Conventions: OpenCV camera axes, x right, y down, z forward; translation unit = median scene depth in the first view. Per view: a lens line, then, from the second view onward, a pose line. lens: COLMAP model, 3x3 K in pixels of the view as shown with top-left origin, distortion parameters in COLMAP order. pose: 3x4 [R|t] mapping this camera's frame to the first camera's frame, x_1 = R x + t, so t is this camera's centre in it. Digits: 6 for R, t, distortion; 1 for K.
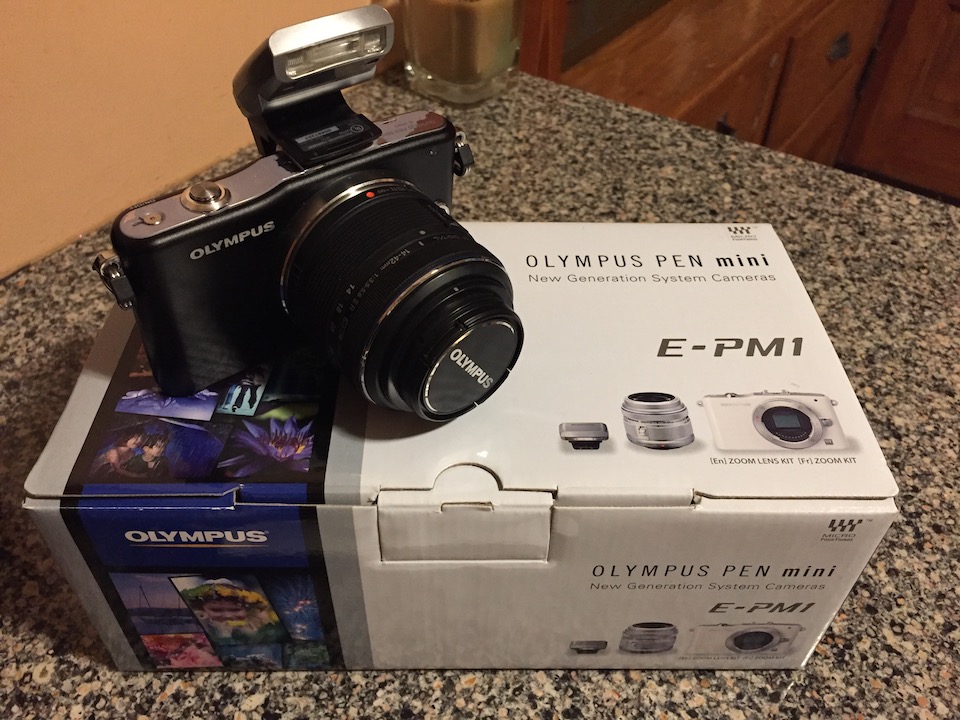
lens RADIAL K [[820.1, 0, 479.9], [0, 820.1, 359.0], [0, 0, 1]] dist [-0.003435, -0.006533]
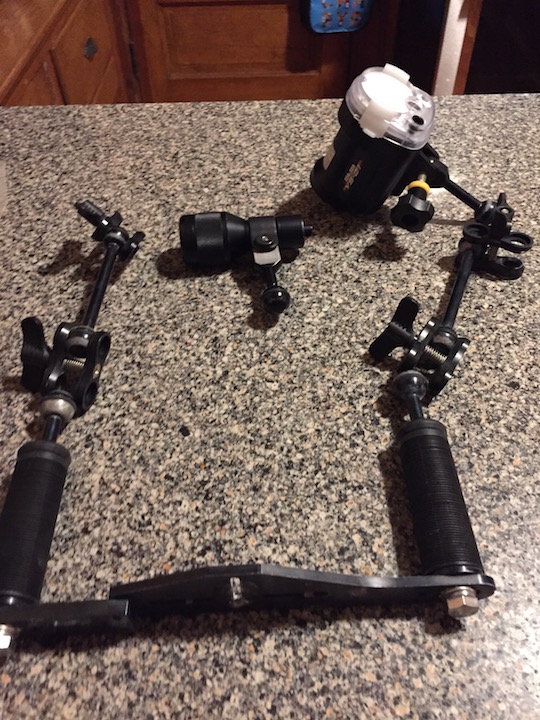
lens RADIAL K [[615.1, 0, 269.4], [0, 615.1, 361.0], [0, 0, 1]] dist [-0.003435, -0.006533]
pose [[0.815808, -0.447471, 0.366371, 0.040915], [0.419393, 0.893955, 0.157968, 0.303271], [-0.398205, 0.024782, 0.916962, -0.539873]]
